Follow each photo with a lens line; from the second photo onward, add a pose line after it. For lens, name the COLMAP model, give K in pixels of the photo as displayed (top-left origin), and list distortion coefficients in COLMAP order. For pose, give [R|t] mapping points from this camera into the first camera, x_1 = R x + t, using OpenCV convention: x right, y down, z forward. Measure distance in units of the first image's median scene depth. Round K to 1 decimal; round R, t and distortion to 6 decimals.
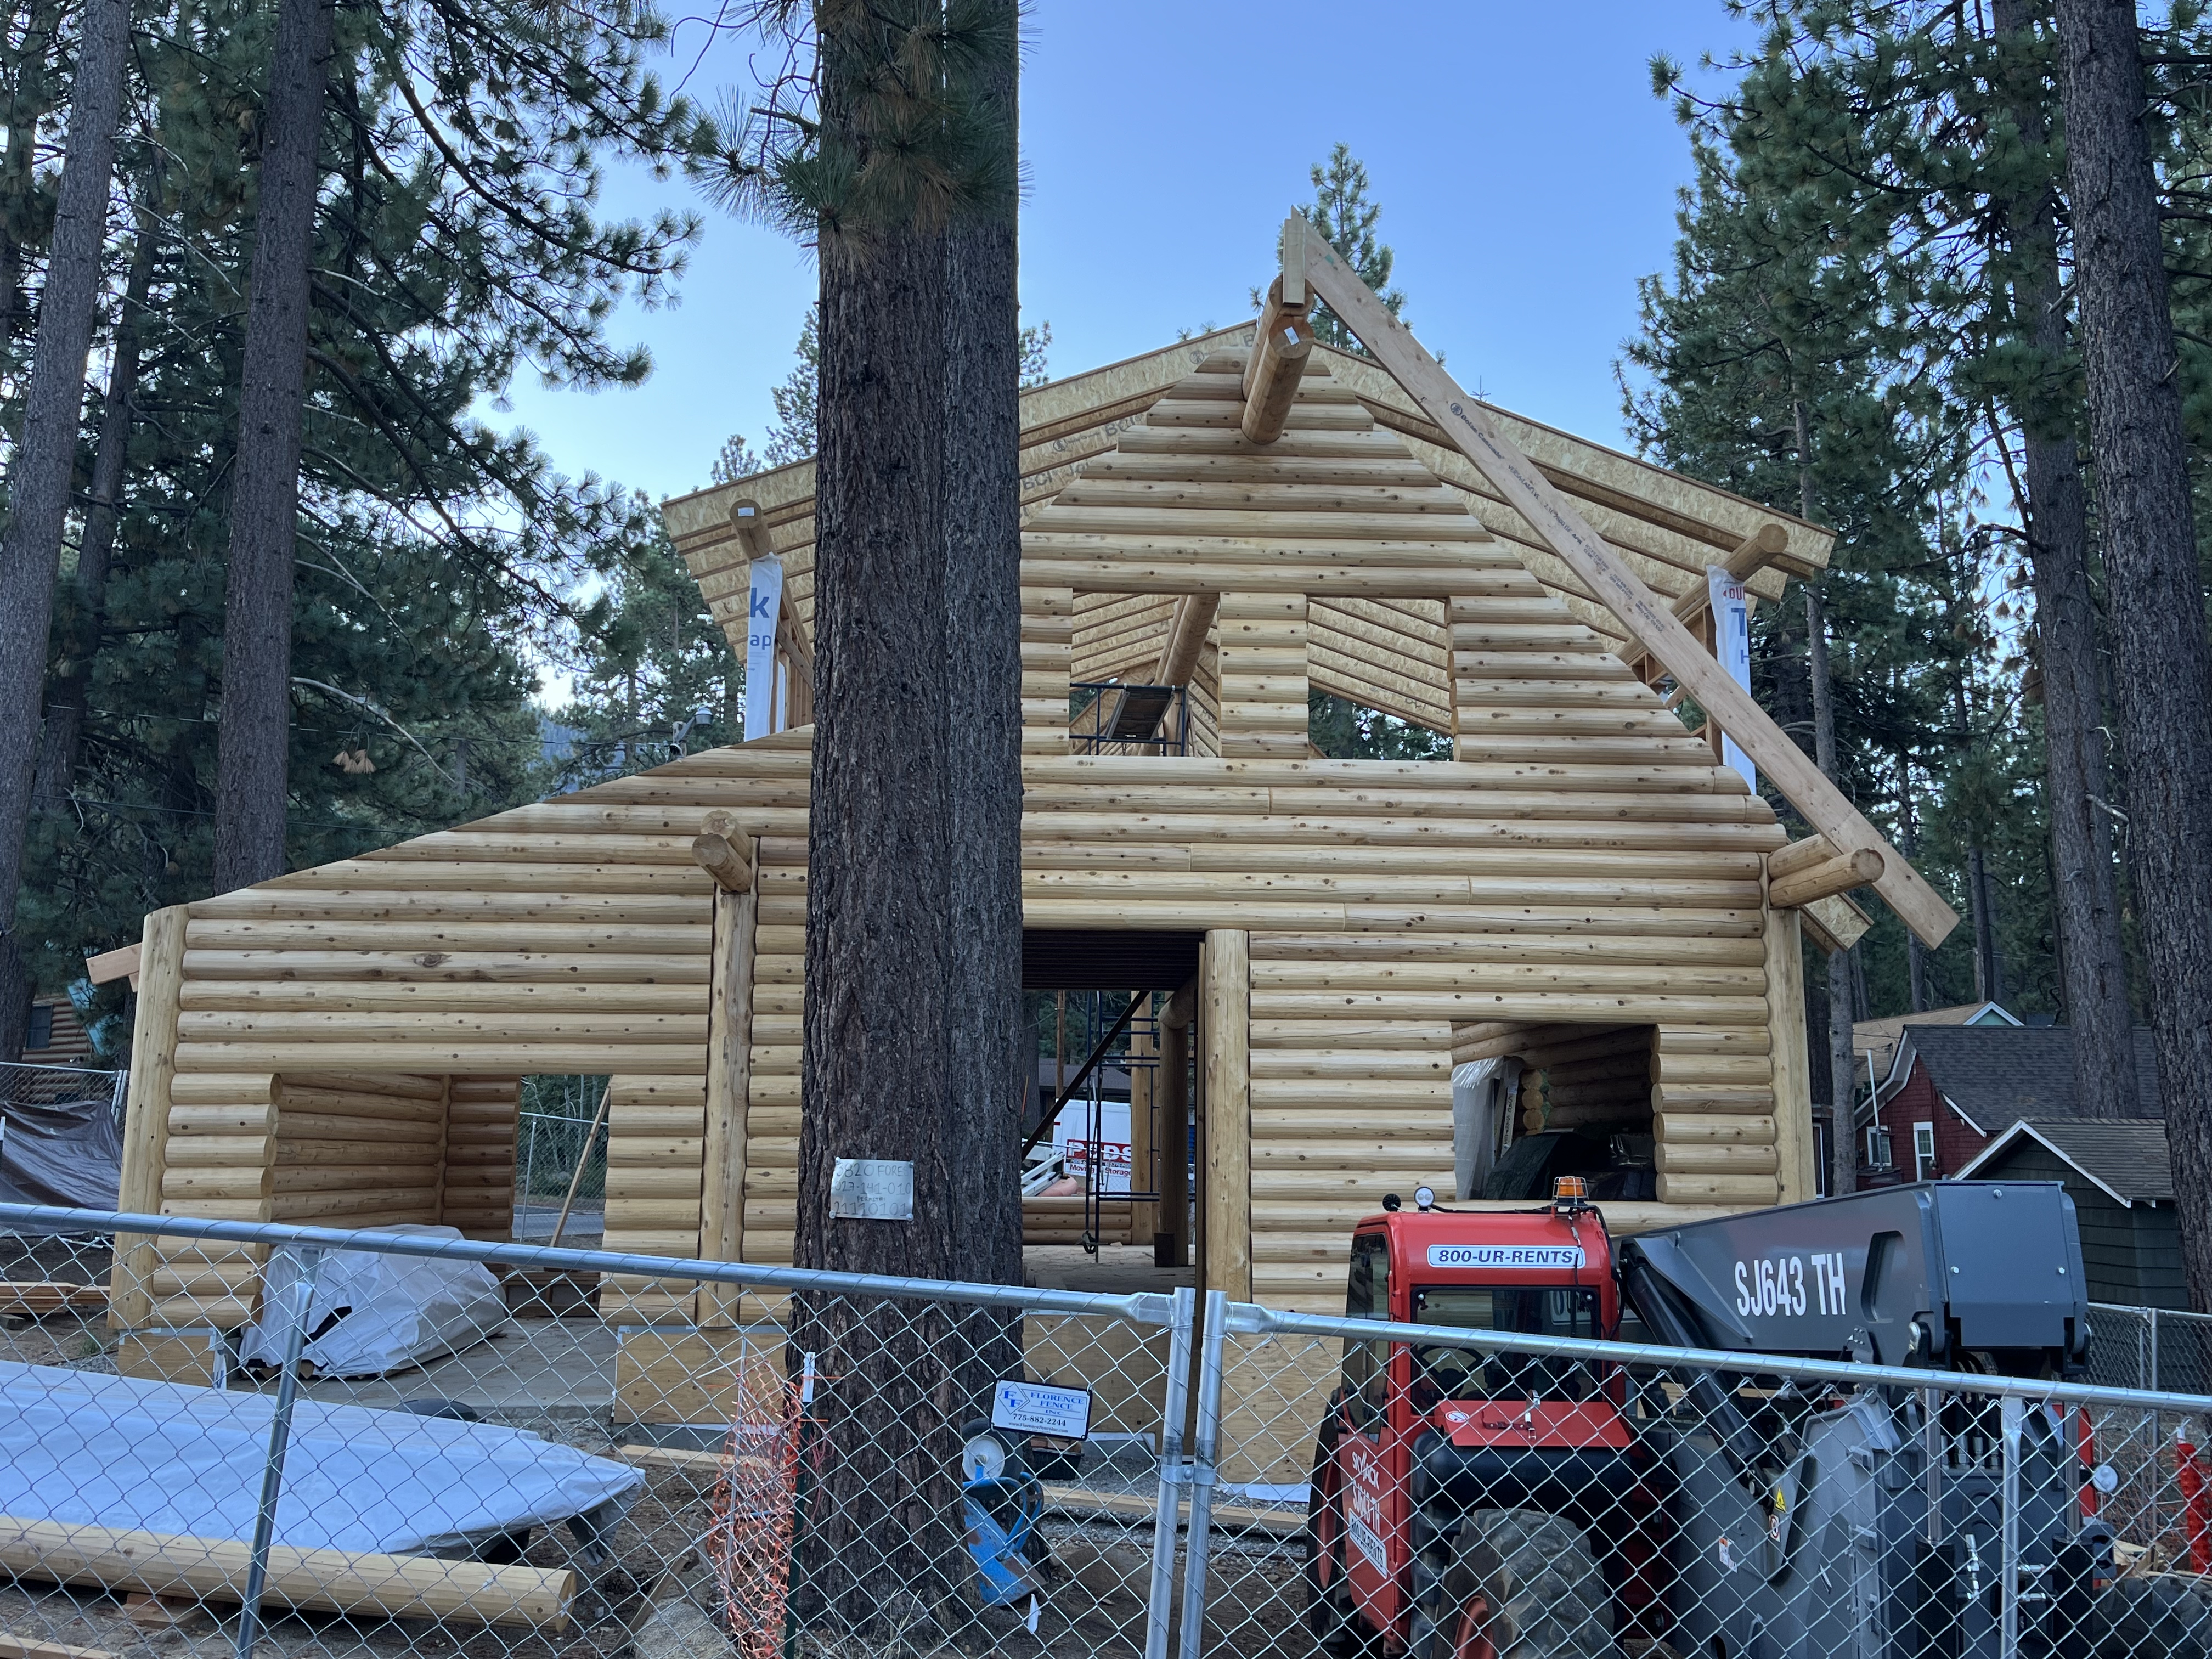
lens RADIAL K [[1827.4, 0, 1129.4], [0, 1827.4, 842.0], [0, 0, 1]] dist [0.045808, -0.050454]
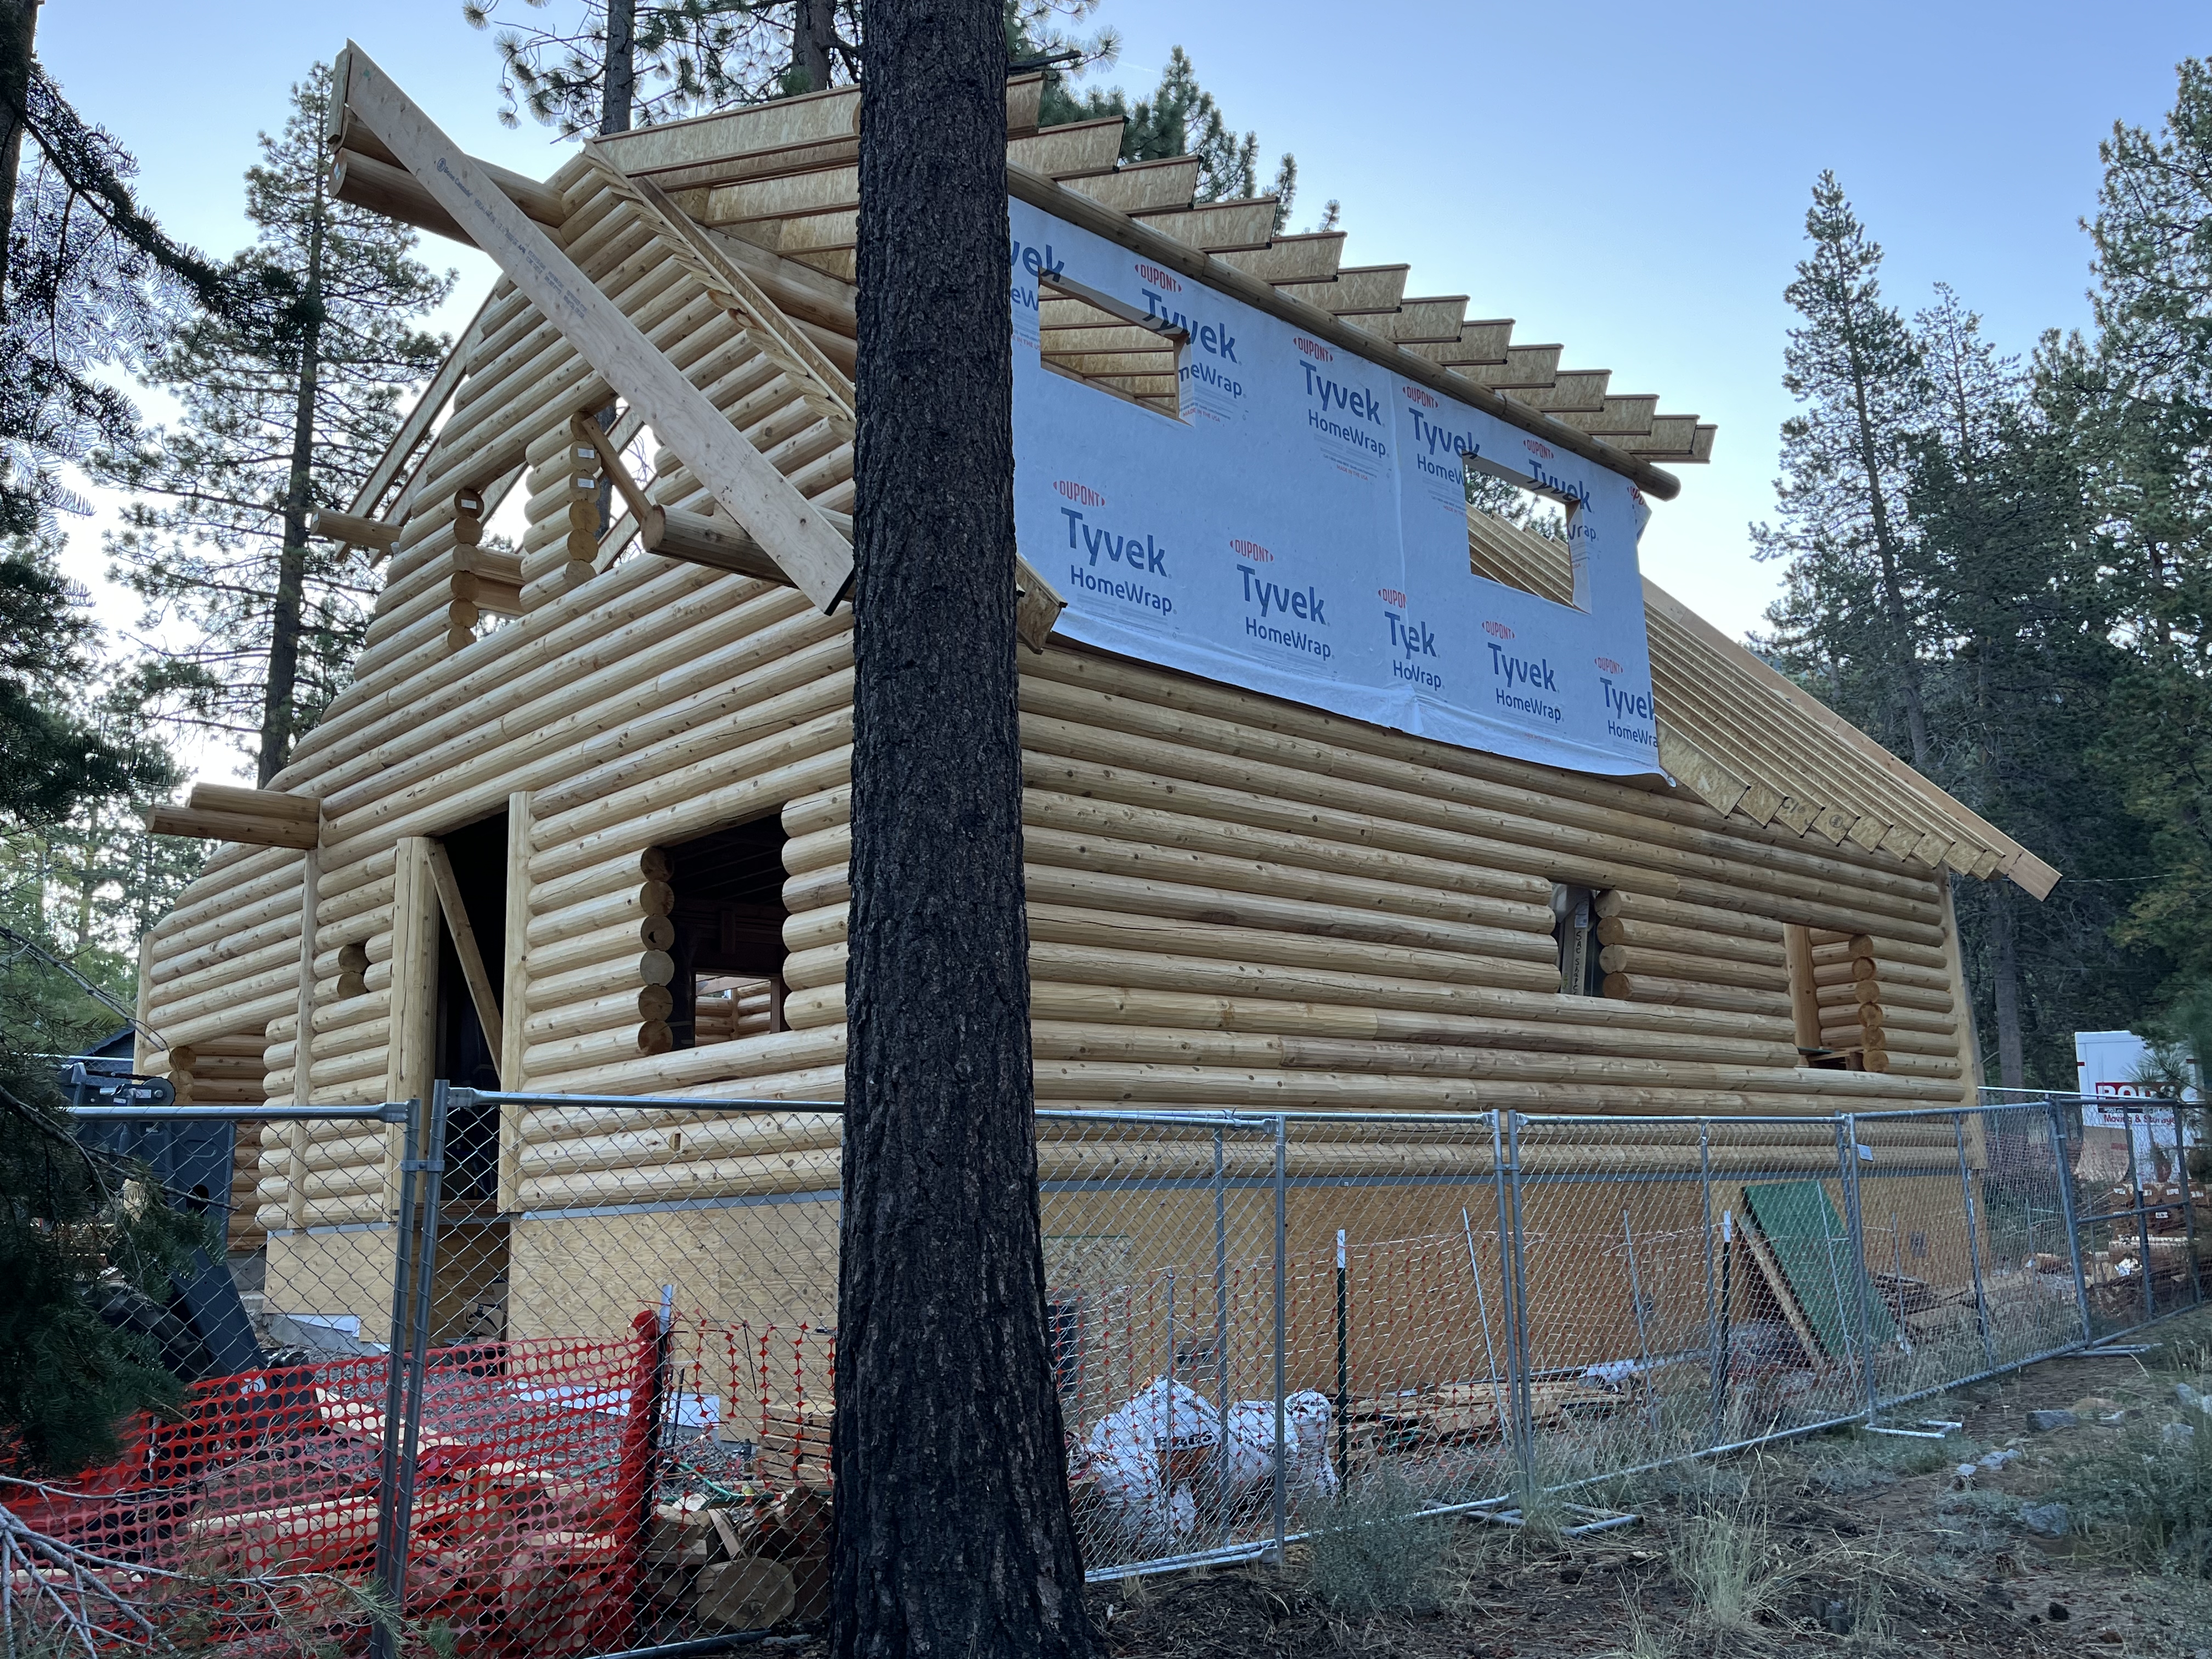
lens RADIAL K [[1827.4, 0, 1117.6], [0, 1827.4, 828.4], [0, 0, 1]] dist [0.045808, -0.050454]
pose [[0.649460, -0.183062, -0.738031, 0.948420], [0.167226, 0.981212, -0.096224, 0.208597], [0.741779, -0.060924, 0.667871, 0.607795]]
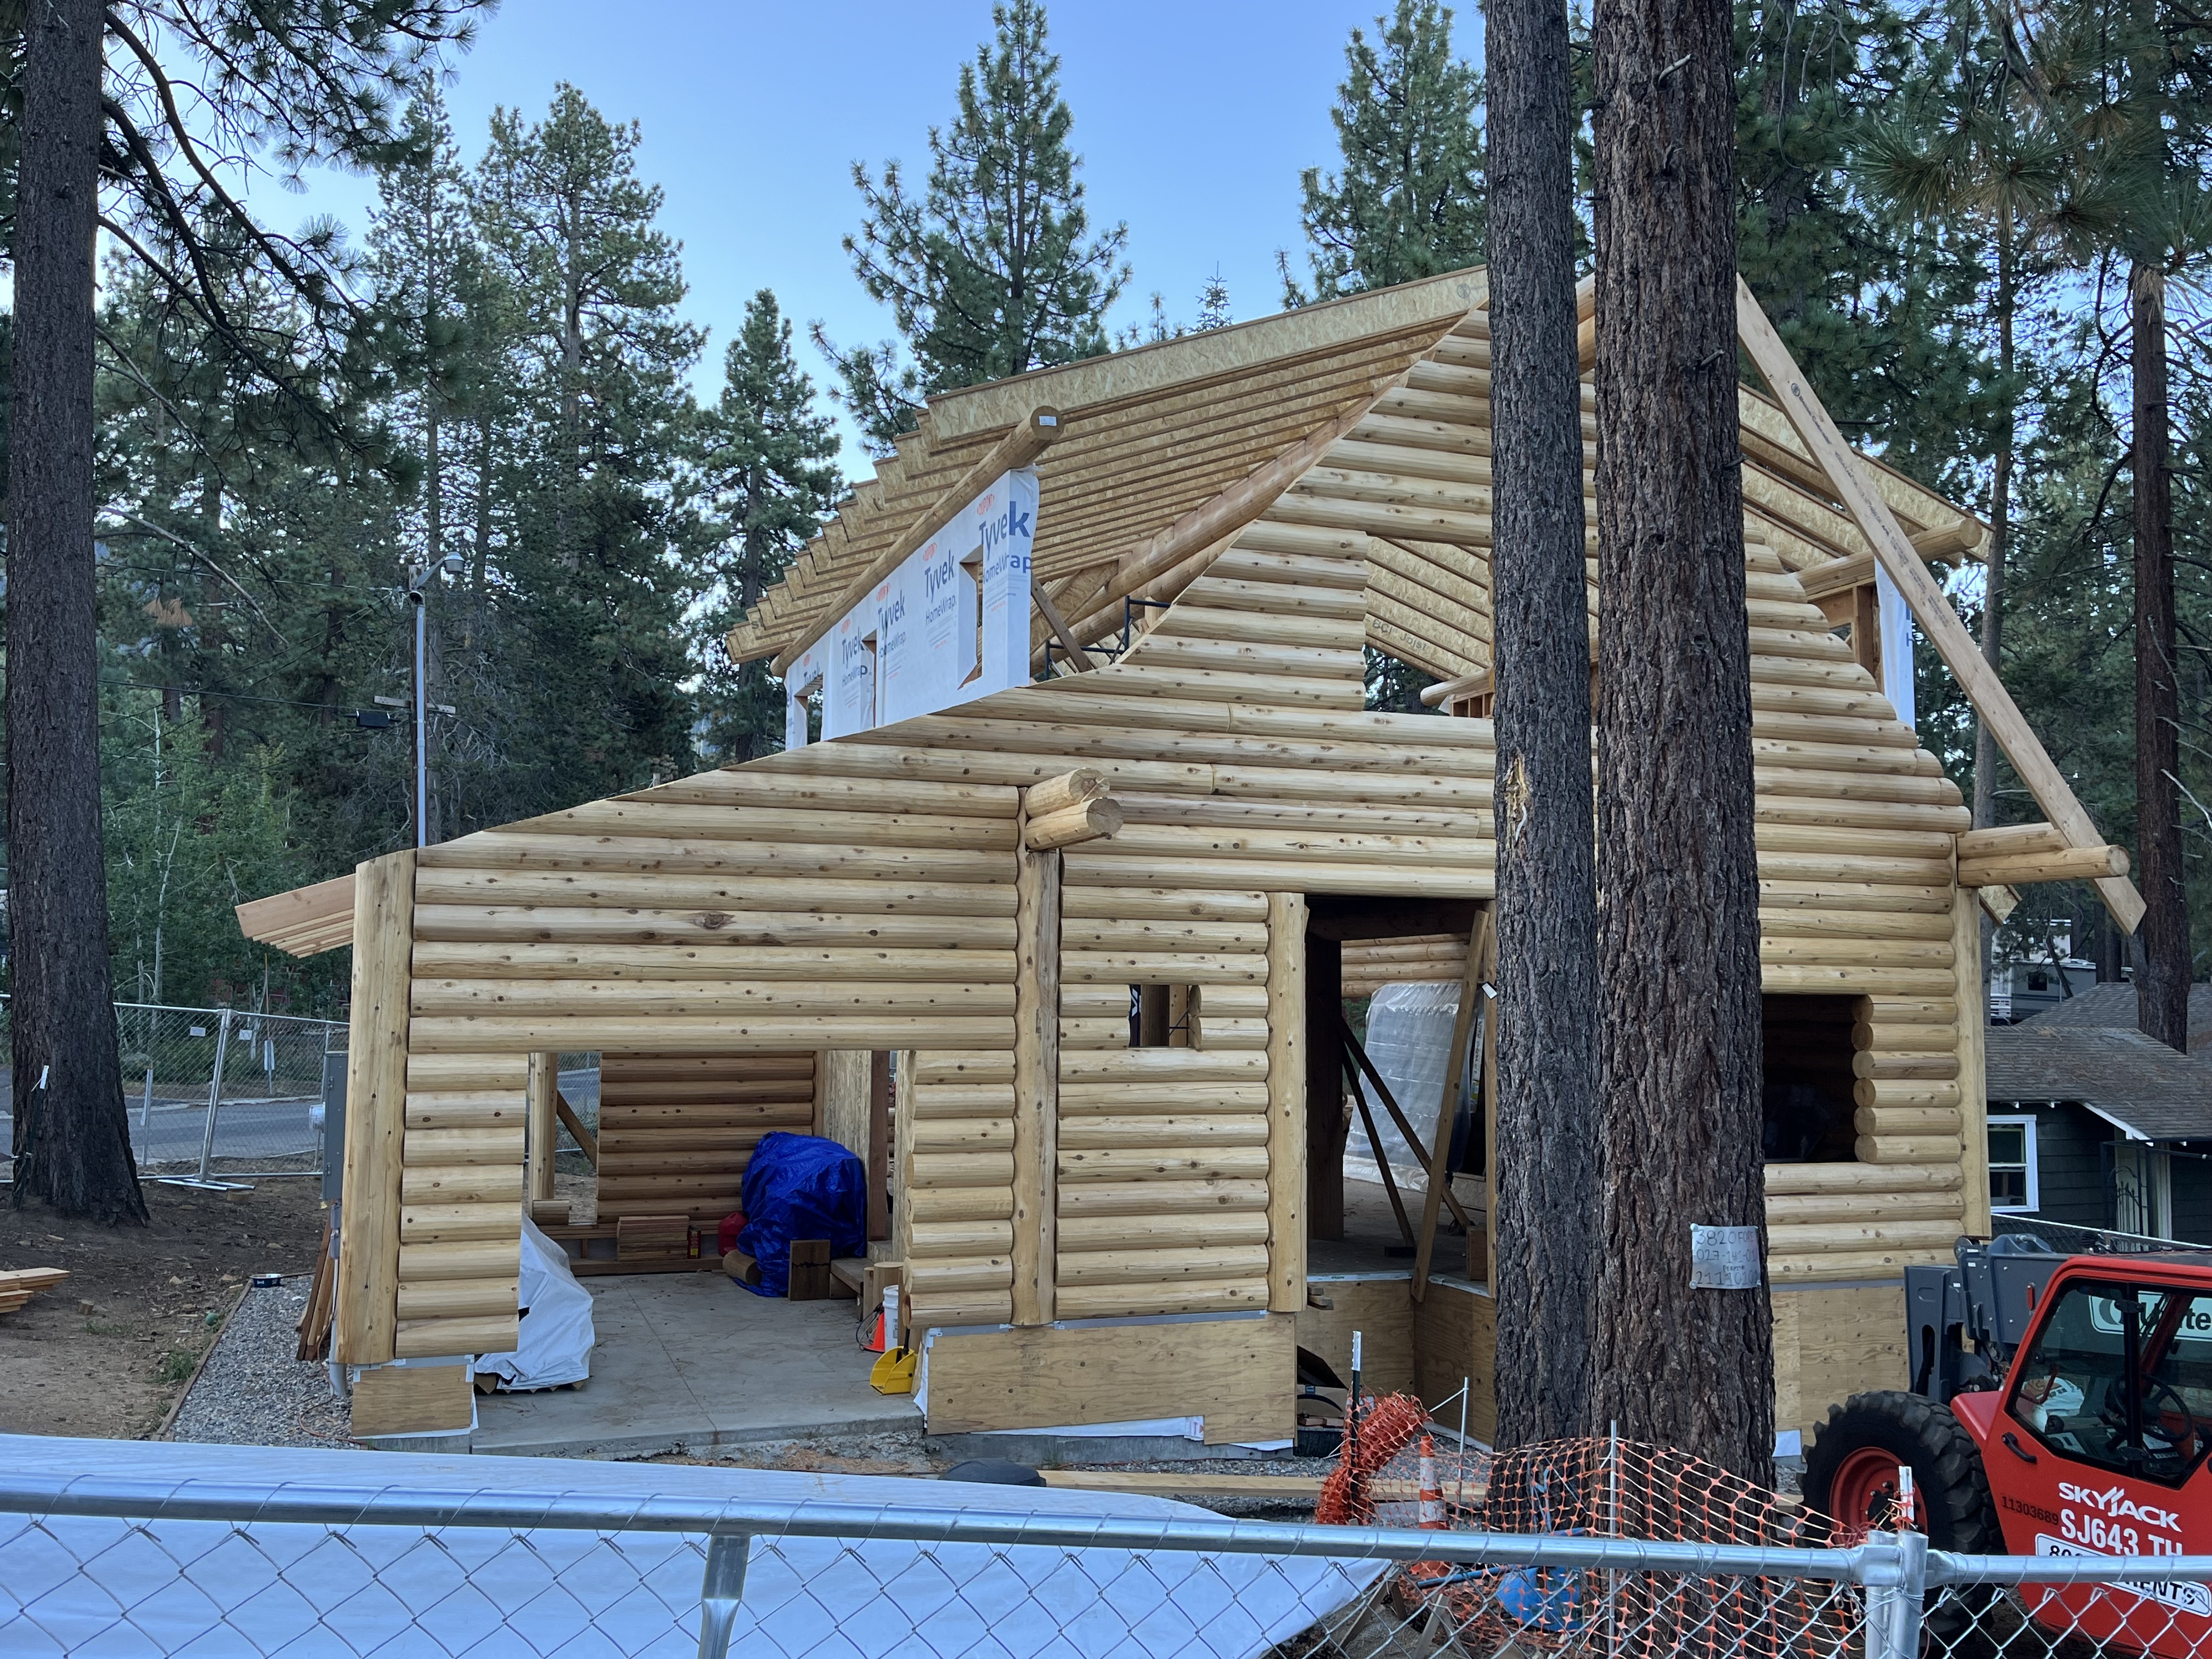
lens RADIAL K [[1827.4, 0, 1102.5], [0, 1827.4, 838.6], [0, 0, 1]] dist [0.045808, -0.050454]
pose [[0.956759, 0.027487, 0.289581, -0.448797], [-0.051941, 0.995669, 0.077104, -0.049332], [-0.286207, -0.088811, 0.954043, 0.129783]]
